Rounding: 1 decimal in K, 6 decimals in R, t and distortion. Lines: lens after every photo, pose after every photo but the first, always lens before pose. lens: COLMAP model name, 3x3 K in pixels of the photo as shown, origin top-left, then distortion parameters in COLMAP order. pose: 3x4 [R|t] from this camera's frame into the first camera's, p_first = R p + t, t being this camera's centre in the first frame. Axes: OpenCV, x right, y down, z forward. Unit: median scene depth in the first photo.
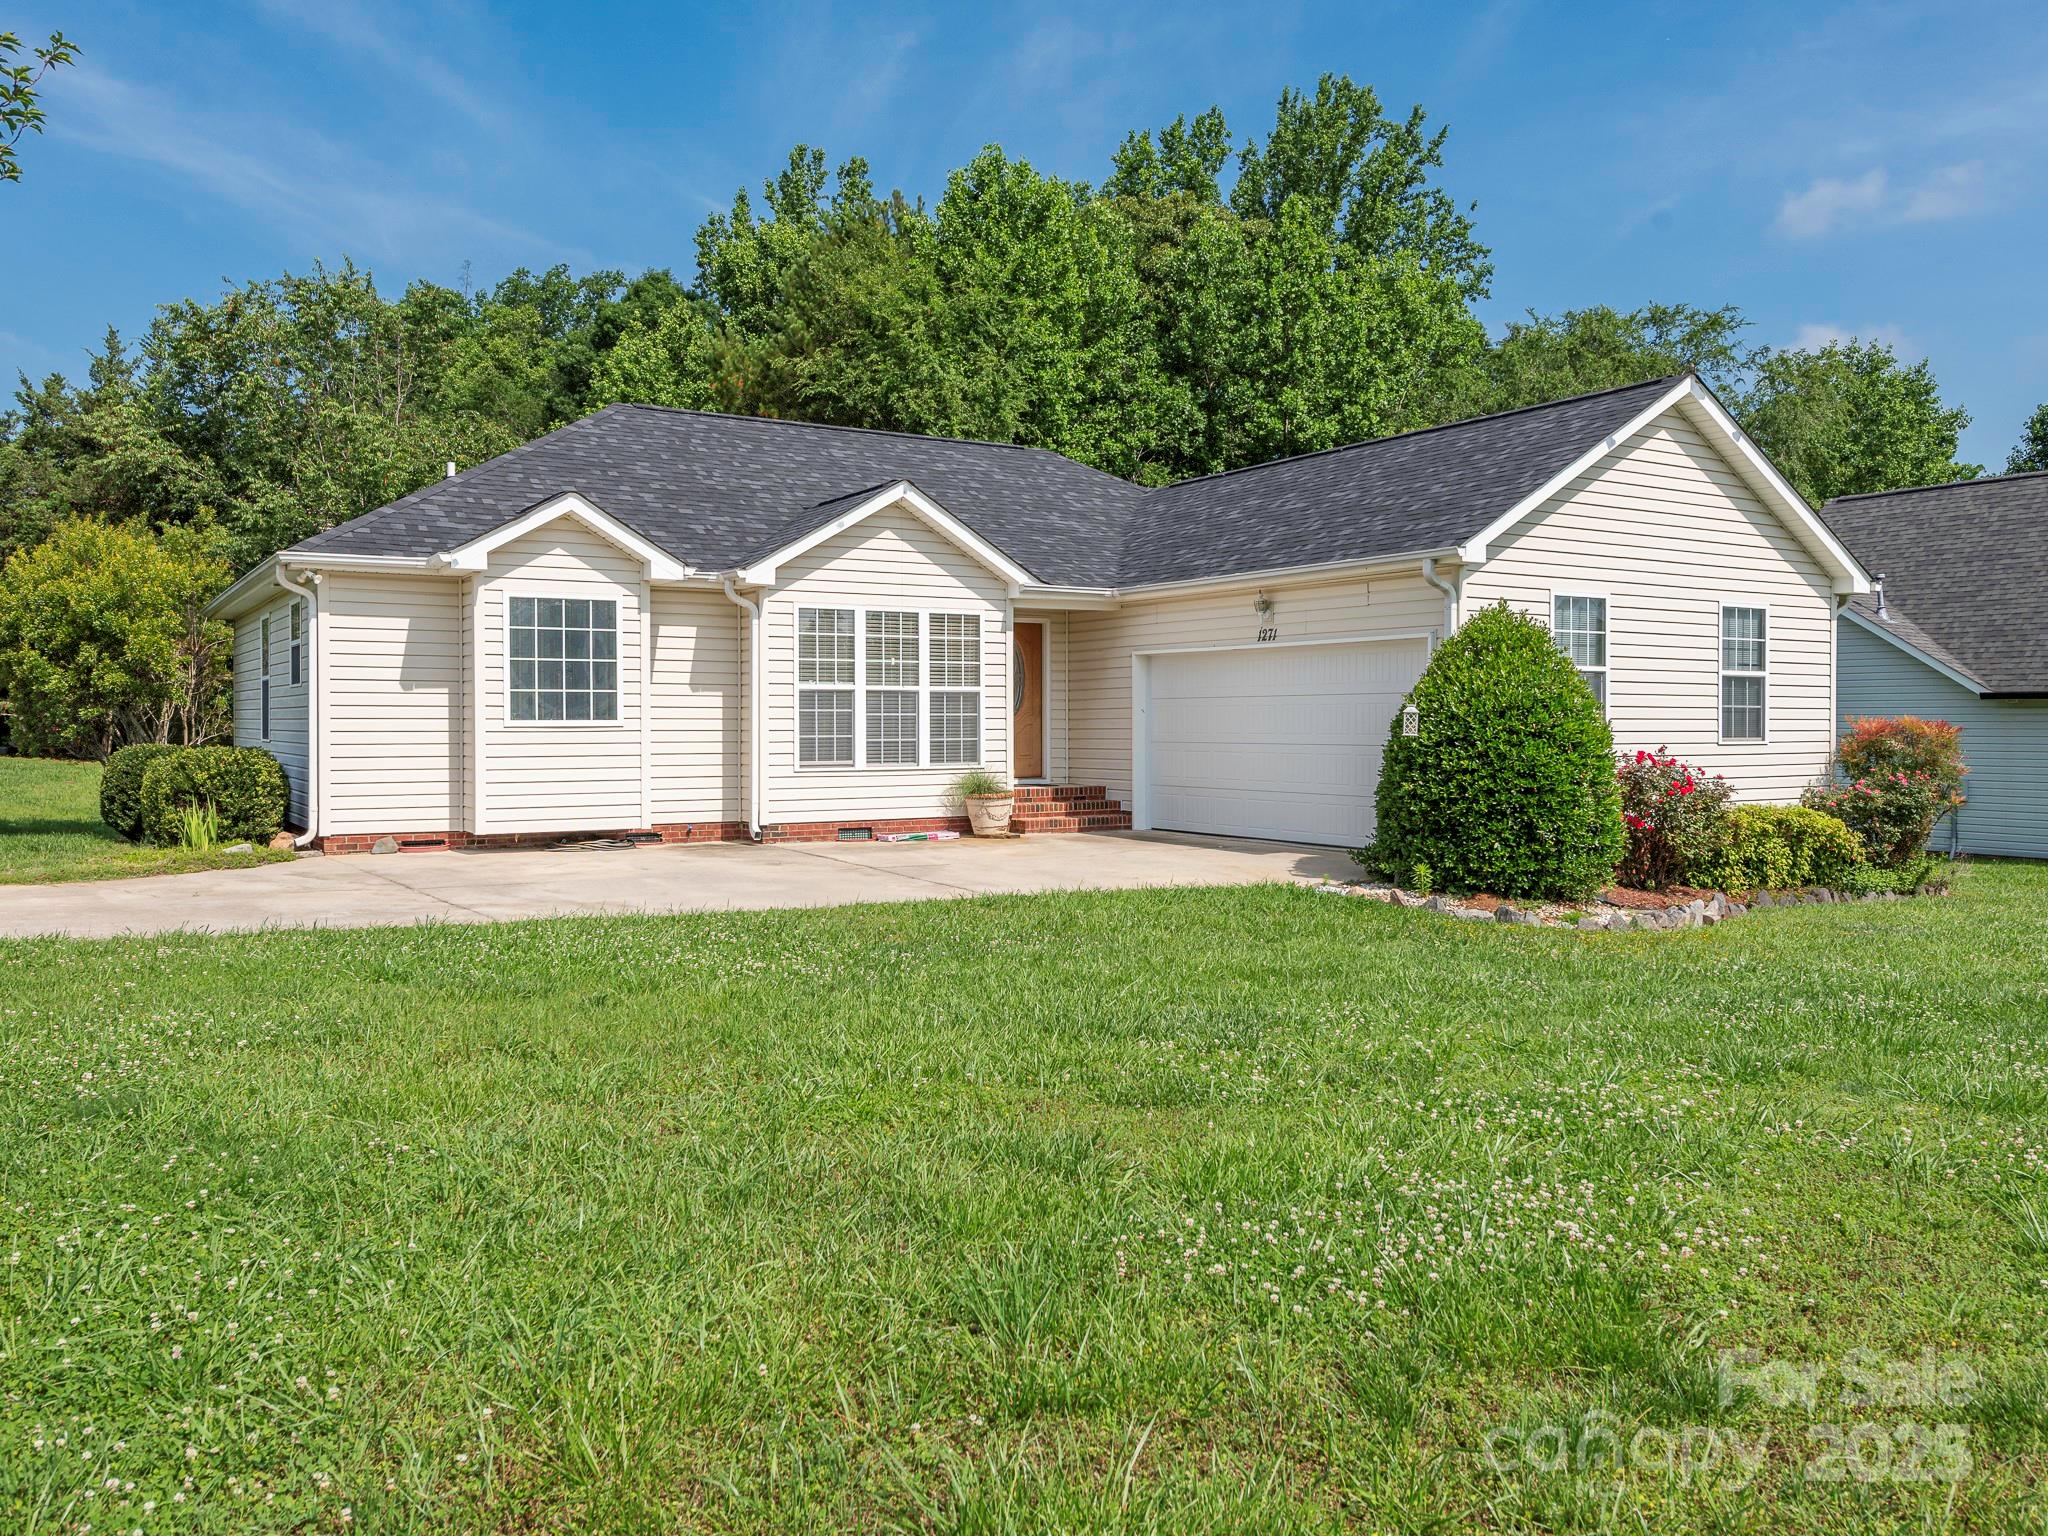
lens RADIAL K [[1493.5, 0, 1024.0], [0, 1493.5, 768.0], [0, 0, 1]] dist [-0.015179, 0.001039]
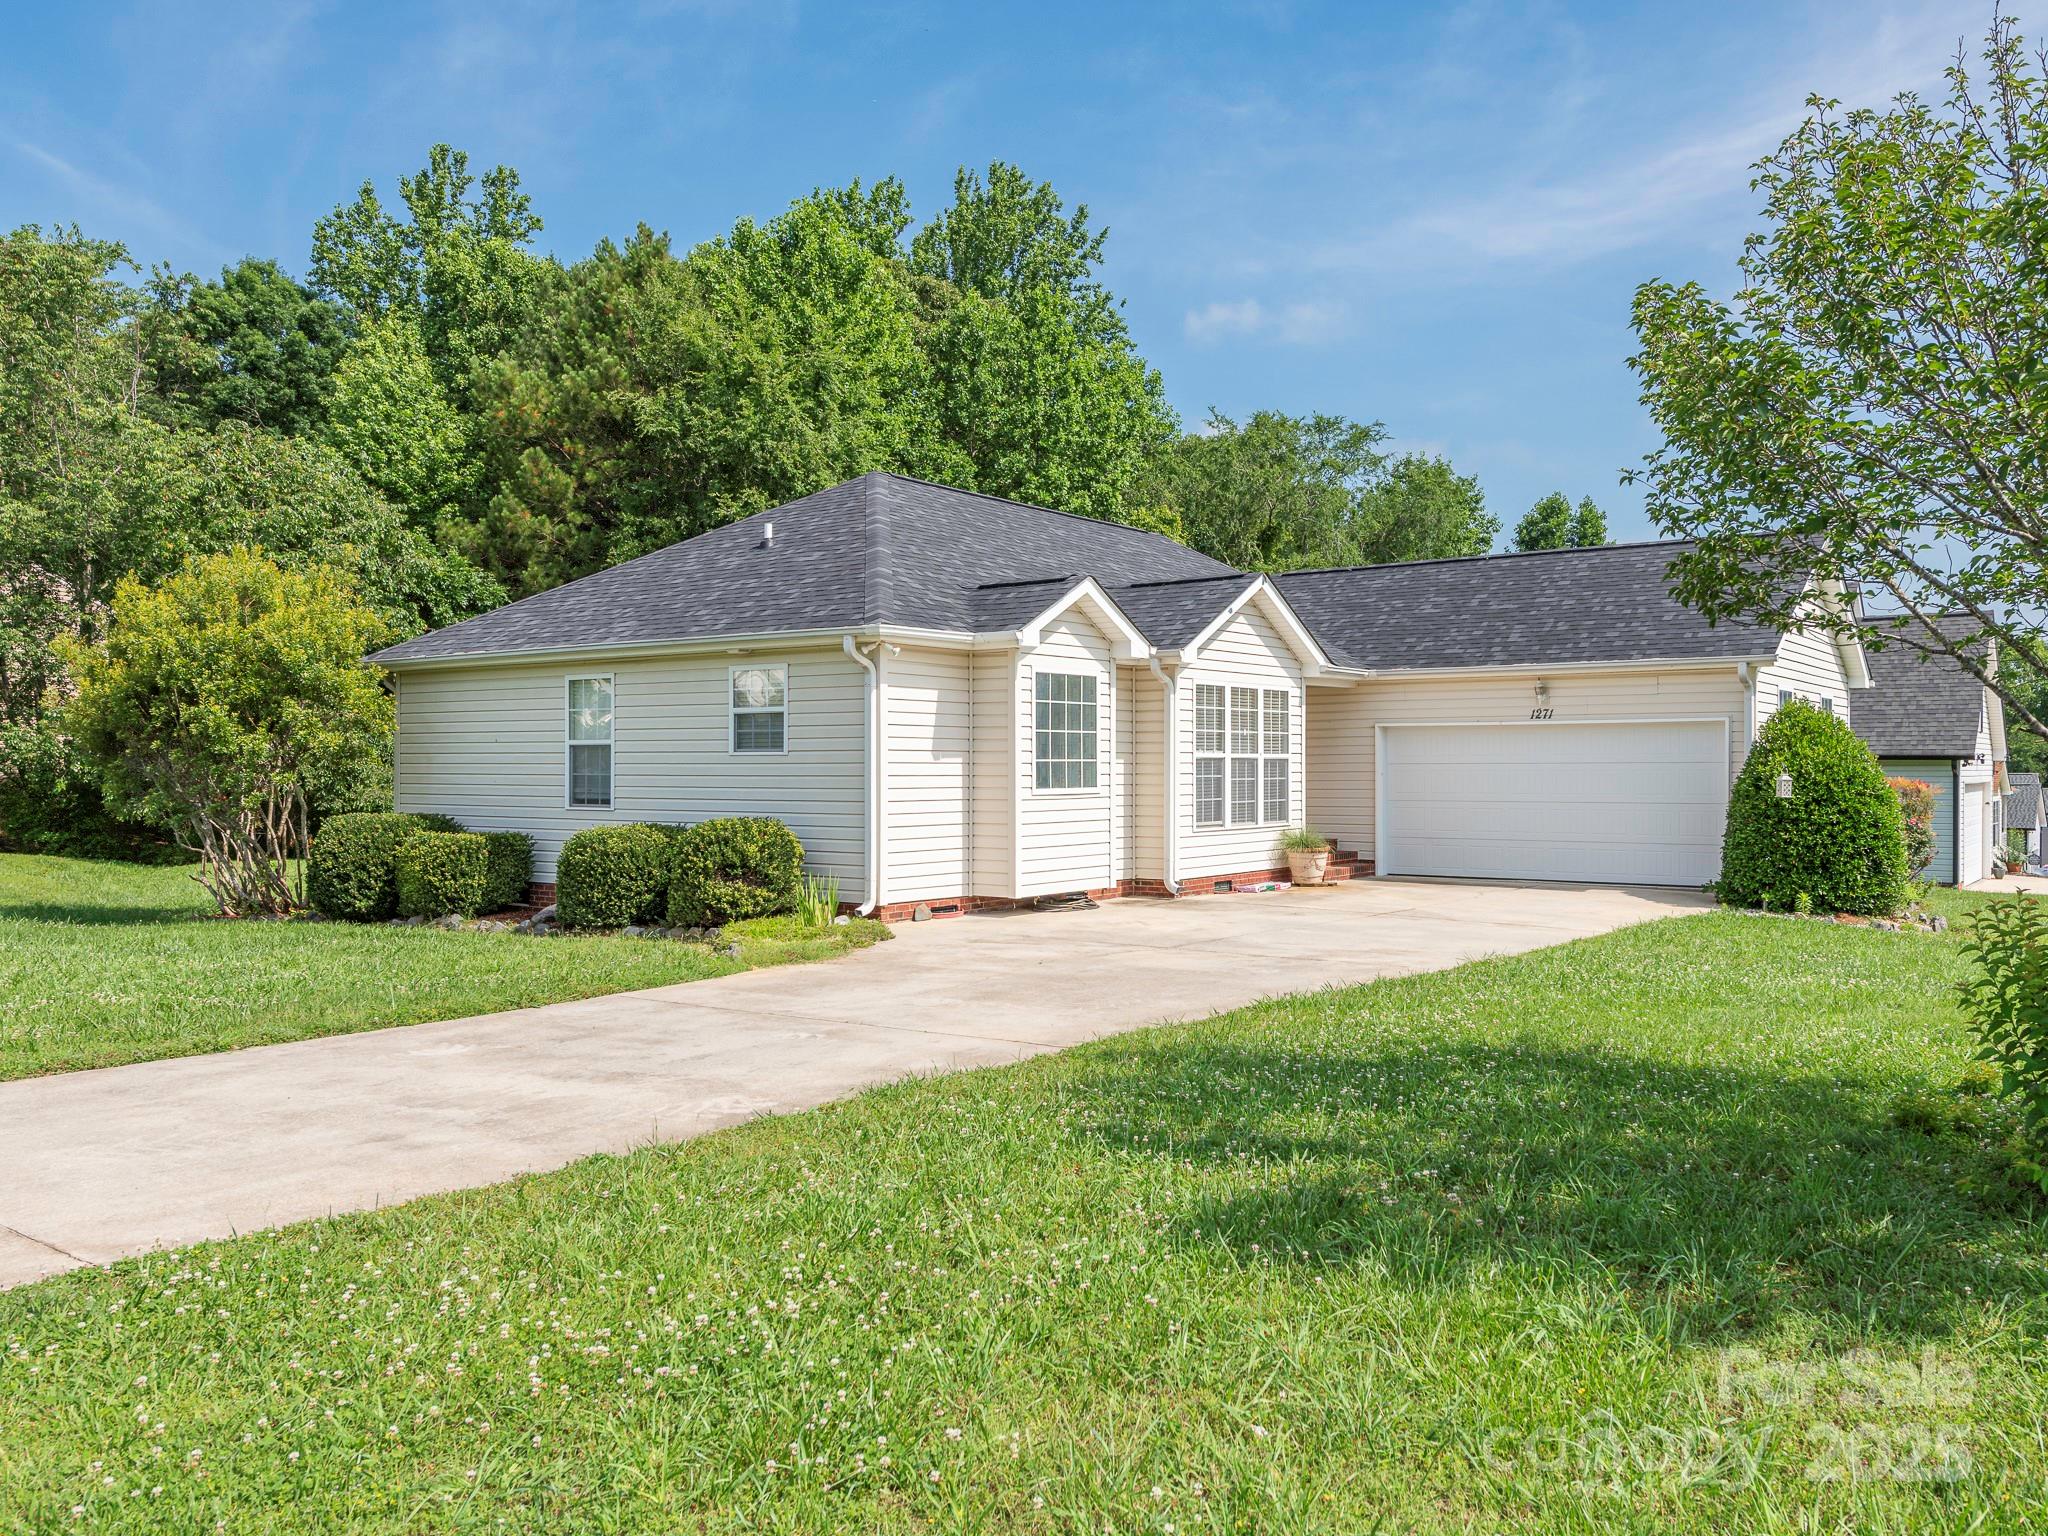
lens RADIAL K [[1526.5, 0, 1024.0], [0, 1526.5, 768.0], [0, 0, 1]] dist [0.007948, -0.000735]
pose [[0.916899, -0.002347, 0.399112, -0.689289], [0.013763, 0.999574, -0.025742, -0.016692], [-0.398881, 0.029096, 0.916541, 0.011458]]
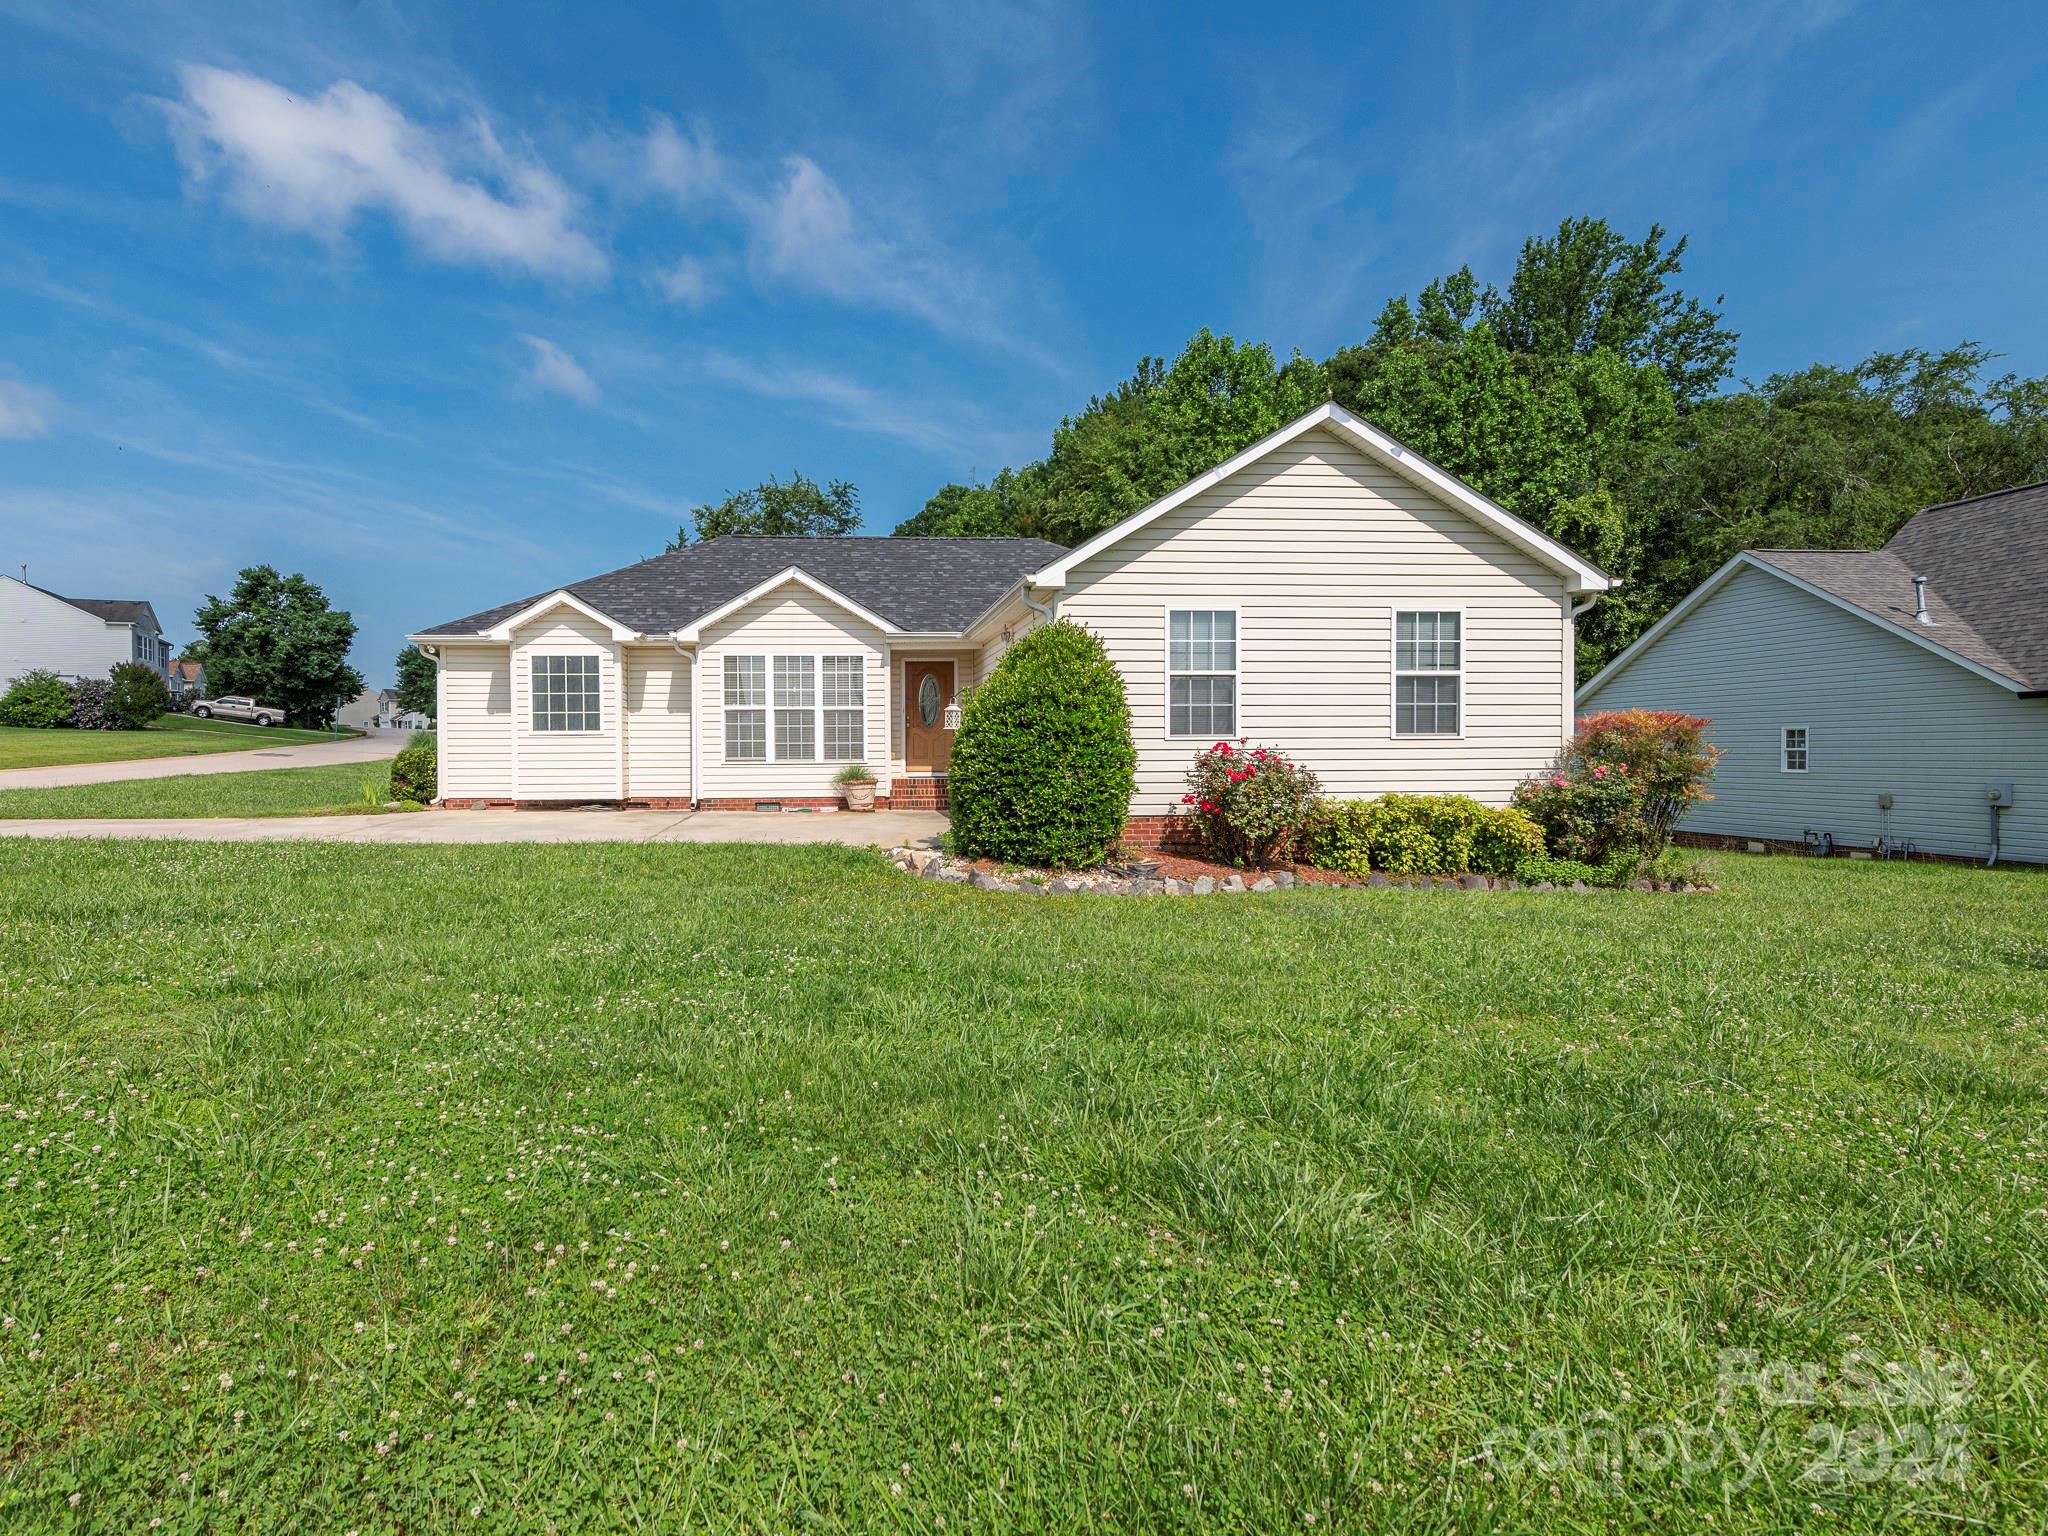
lens RADIAL K [[987.2, 0, 1024.0], [0, 987.2, 768.0], [0, 0, 1]] dist [-0.000391, -0.000587]
pose [[0.893911, 0.000290, -0.448243, 0.549355], [-0.007820, 0.999858, -0.014947, 0.018273], [0.448175, 0.016866, 0.893787, 0.236658]]
